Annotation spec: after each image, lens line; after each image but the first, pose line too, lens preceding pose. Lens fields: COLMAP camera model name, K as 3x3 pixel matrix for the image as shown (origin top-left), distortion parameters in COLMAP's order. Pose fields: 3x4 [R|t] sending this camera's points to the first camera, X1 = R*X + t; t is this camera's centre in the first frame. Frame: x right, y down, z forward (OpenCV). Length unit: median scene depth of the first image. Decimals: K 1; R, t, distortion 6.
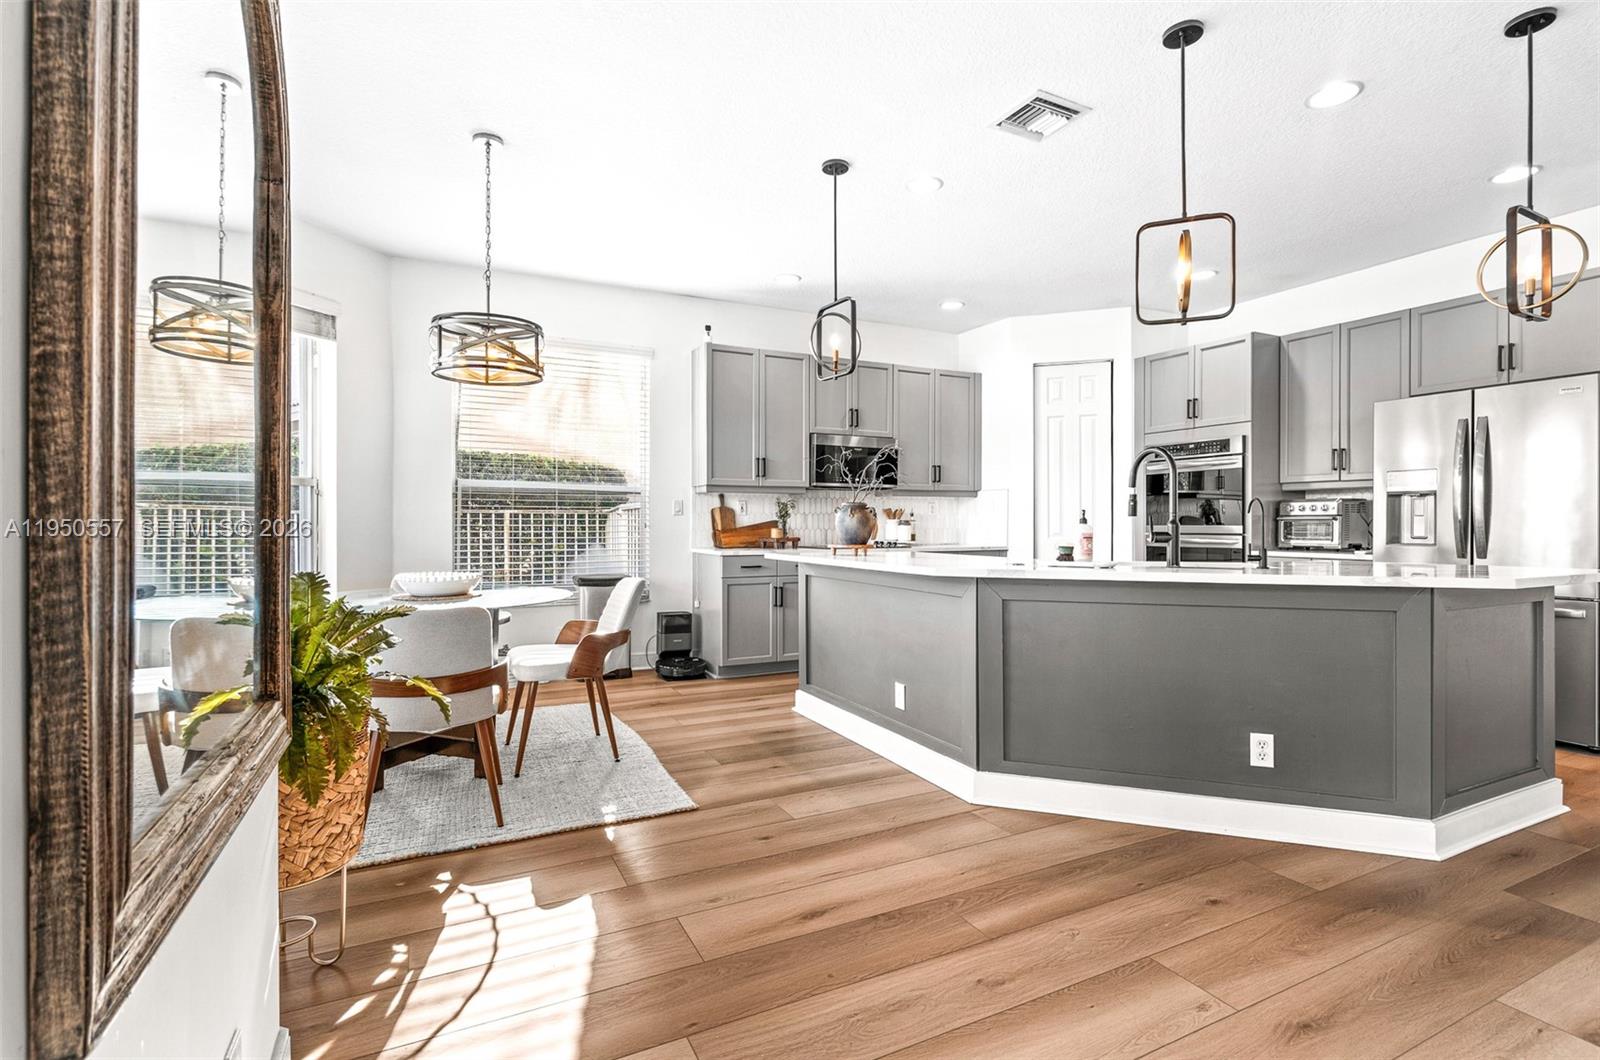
lens RADIAL K [[733.0, 0, 792.8], [0, 733.0, 530.2], [0, 0, 1]] dist [0.000407, -0.000003]
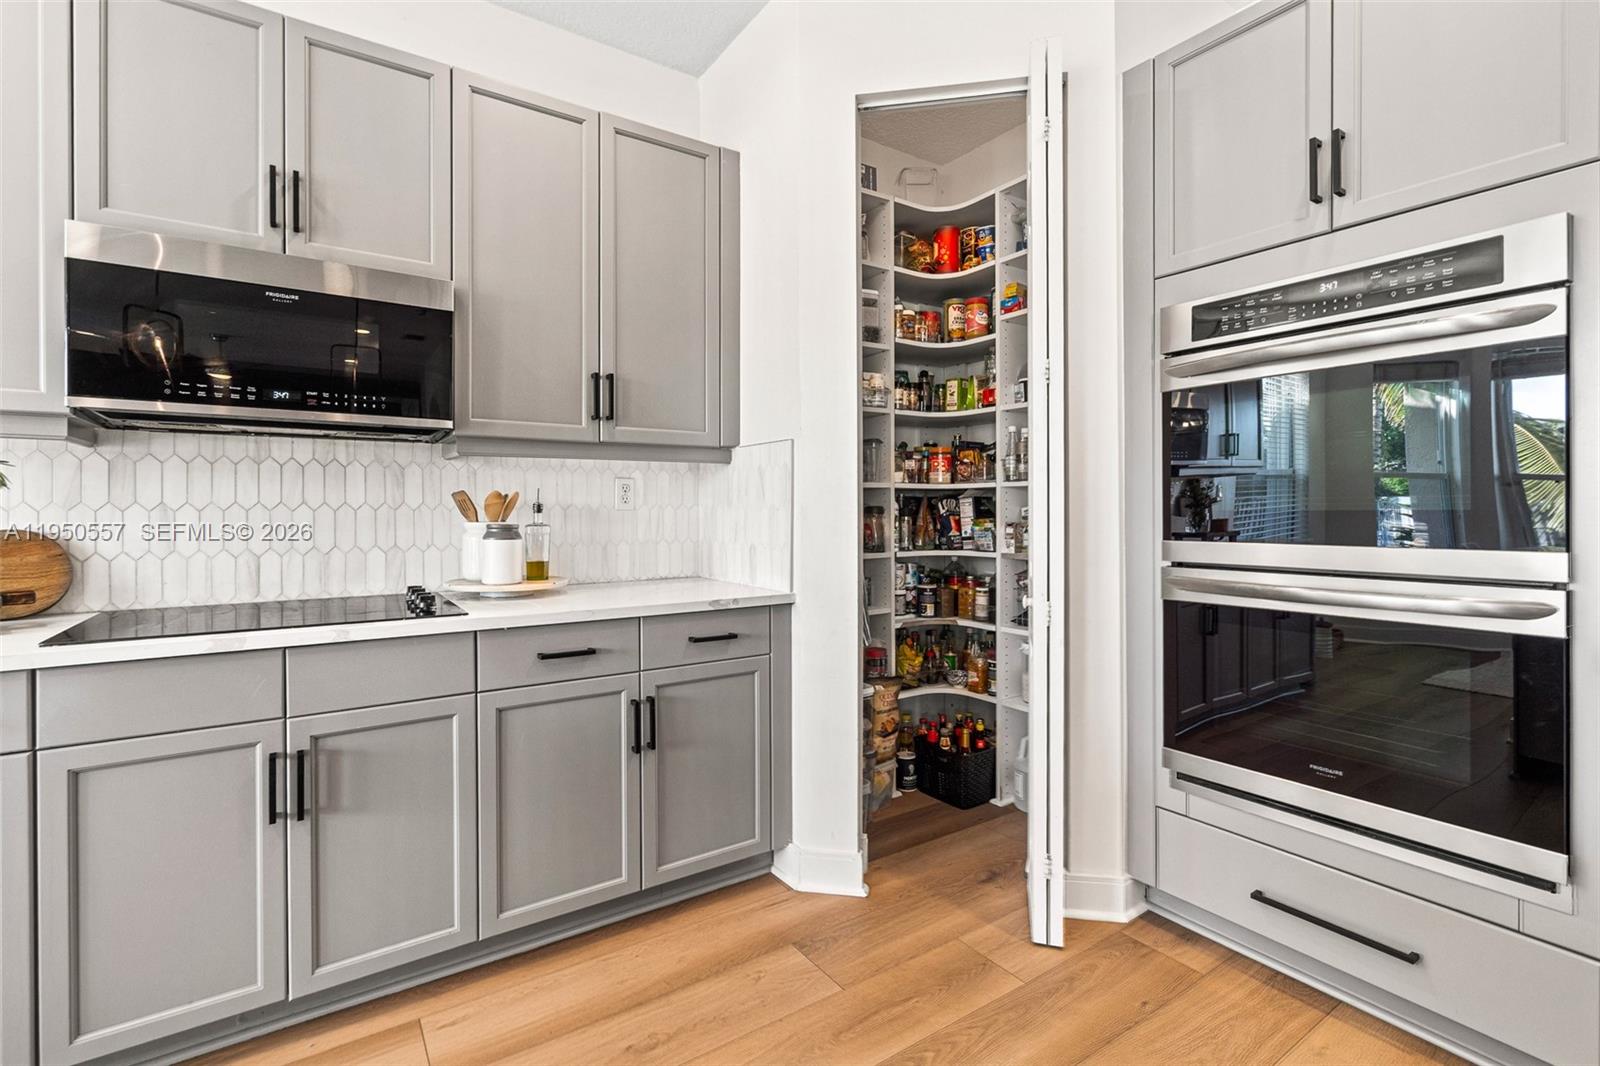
lens RADIAL K [[715.5, 0, 799.9], [0, 715.5, 515.4], [0, 0, 1]] dist [0.000441, 0.000219]
pose [[0.990347, -0.003593, 0.138561, 0.264217], [0.003865, 0.999991, -0.001696, -0.017911], [-0.138554, 0.002215, 0.990352, 0.685854]]
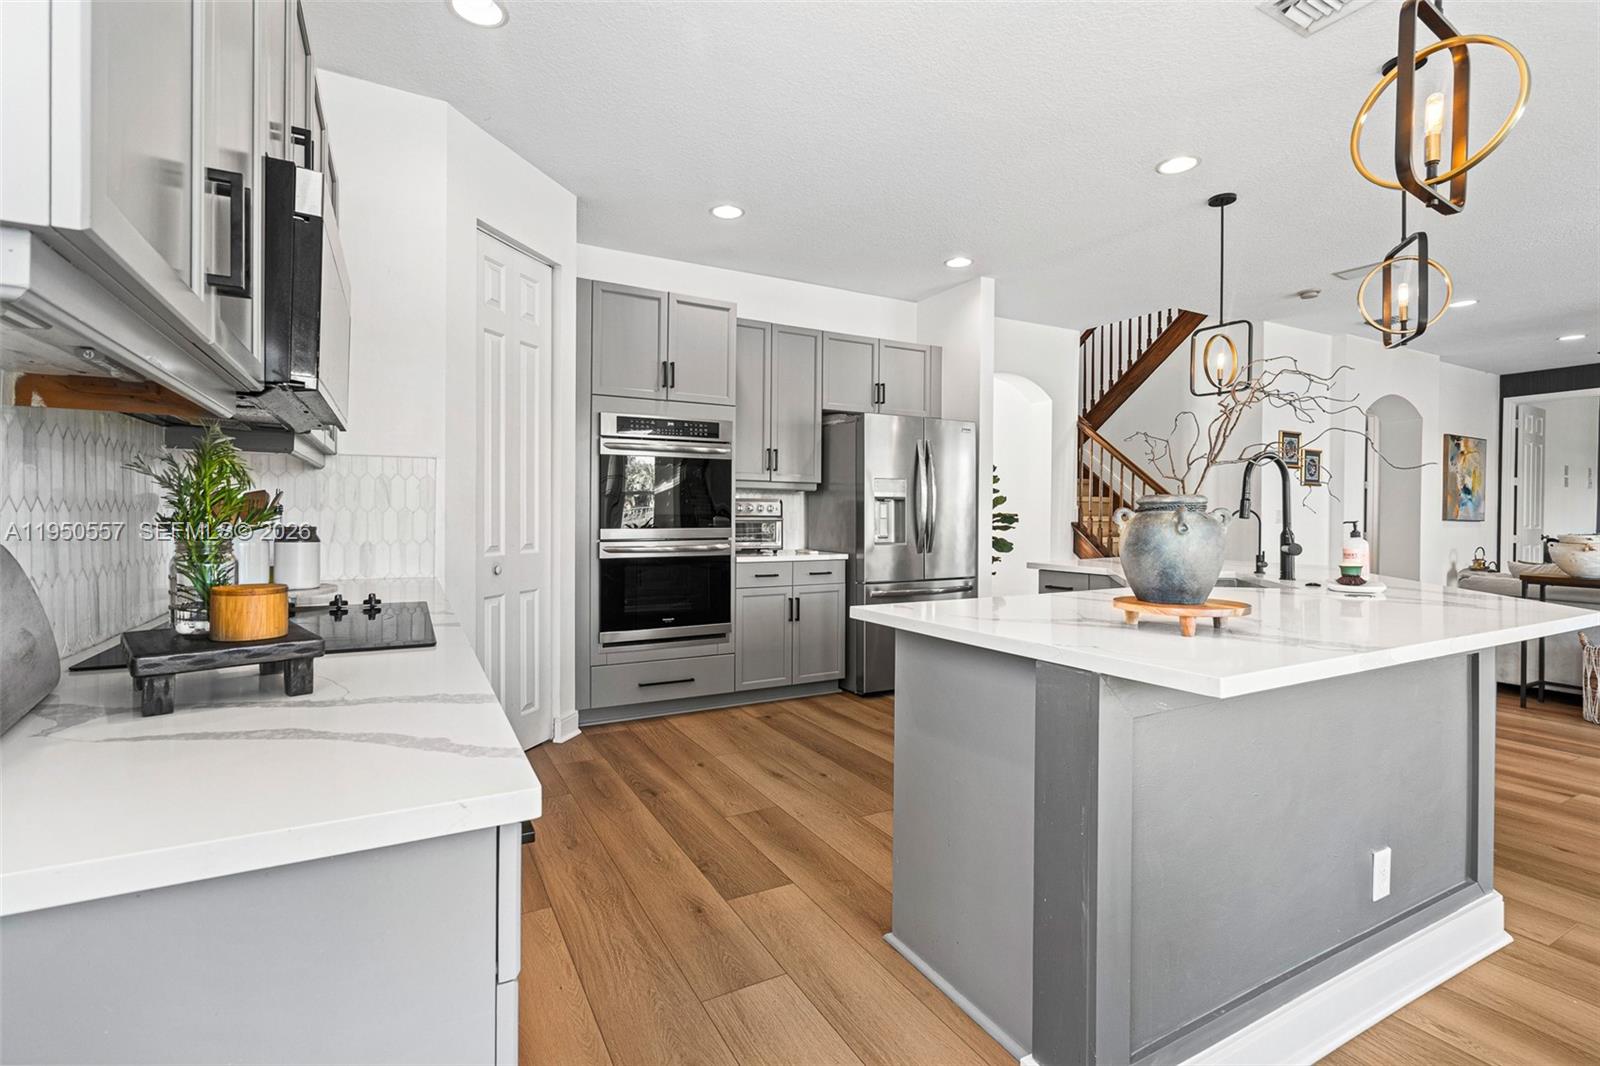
lens RADIAL K [[737.6, 0, 797.5], [0, 737.6, 514.3], [0, 0, 1]] dist [-0.003151, -0.000112]
pose [[-0.045915, -0.006046, 0.998927, -0.214000], [0.000728, 0.999981, 0.006086, -0.023482], [-0.998945, 0.001006, -0.045910, 0.843601]]
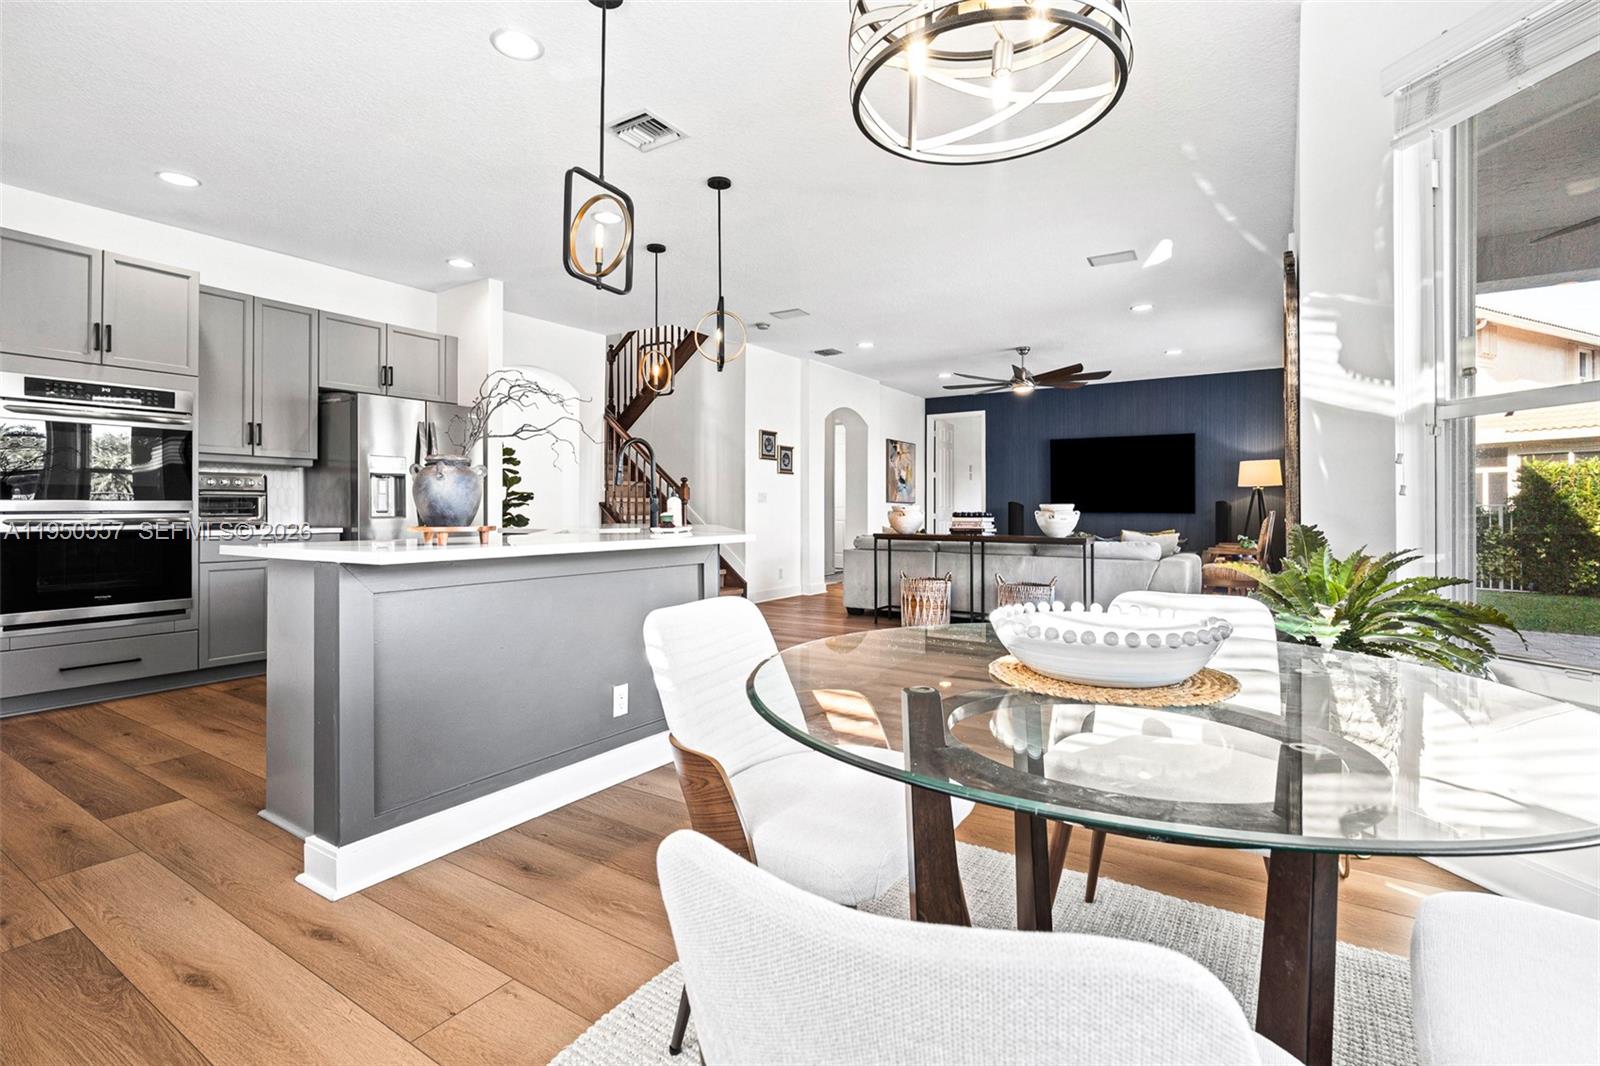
lens RADIAL K [[746.2, 0, 798.6], [0, 746.2, 502.4], [0, 0, 1]] dist [0.002725, 0.000682]
pose [[-0.508598, 0.001635, 0.861002, -0.408877], [0.001790, 0.999998, -0.000841, -0.001836], [-0.861002, 0.001114, -0.508600, 0.735108]]
